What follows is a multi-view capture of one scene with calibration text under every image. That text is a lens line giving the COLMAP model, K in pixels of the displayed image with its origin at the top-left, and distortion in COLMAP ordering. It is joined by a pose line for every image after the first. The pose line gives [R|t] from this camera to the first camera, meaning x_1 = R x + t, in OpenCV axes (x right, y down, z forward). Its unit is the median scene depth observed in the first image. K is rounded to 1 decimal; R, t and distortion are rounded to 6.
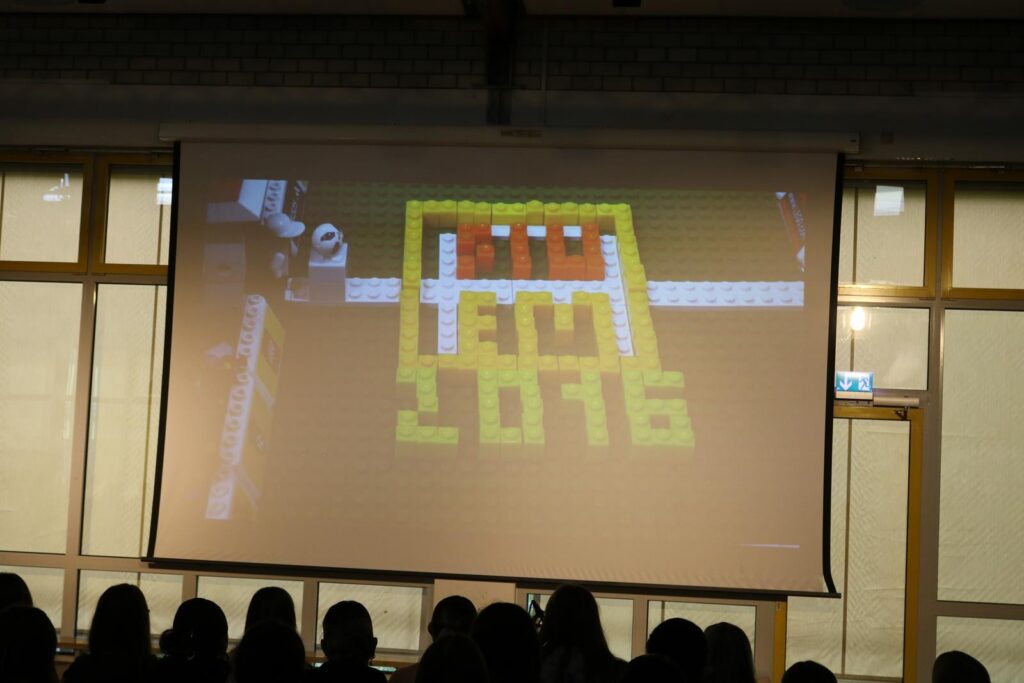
lens RADIAL K [[1891.3, 0, 512.0], [0, 1891.3, 341.5], [0, 0, 1]] dist [-0.007869, -0.029905]
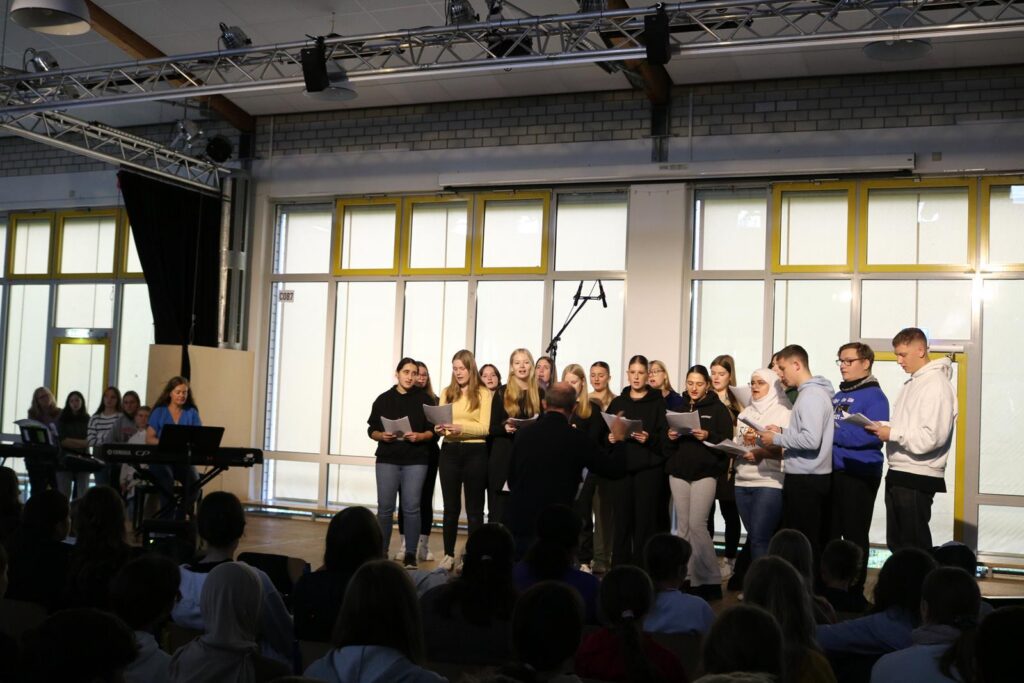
lens RADIAL K [[1244.5, 0, 502.8], [0, 1244.5, 342.7], [0, 0, 1]] dist [-0.086827, 0.069213]
pose [[0.963537, -0.020217, -0.266811, 0.128246], [0.023619, 0.999675, 0.009547, 0.011319], [0.266531, -0.015501, 0.963702, 0.053207]]
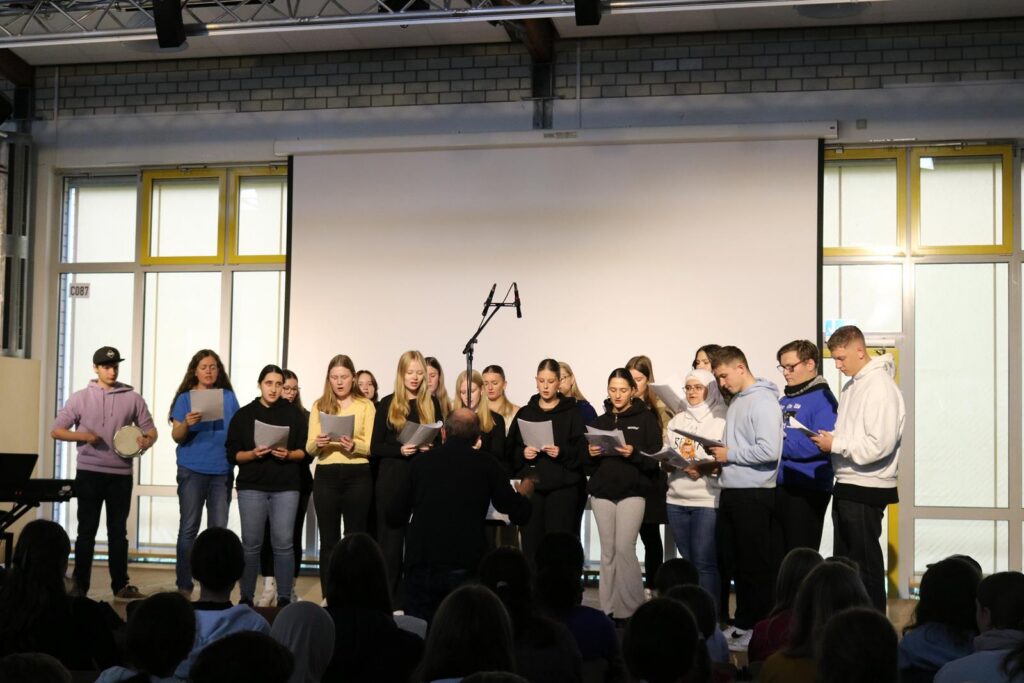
lens RADIAL K [[1565.6, 0, 512.0], [0, 1565.6, 341.5], [0, 0, 1]] dist [-0.026486, 0.001330]
pose [[0.993549, -0.035960, -0.107556, 0.077925], [0.038247, 0.999082, 0.019285, 0.002913], [0.106763, -0.023274, 0.994012, -0.015949]]
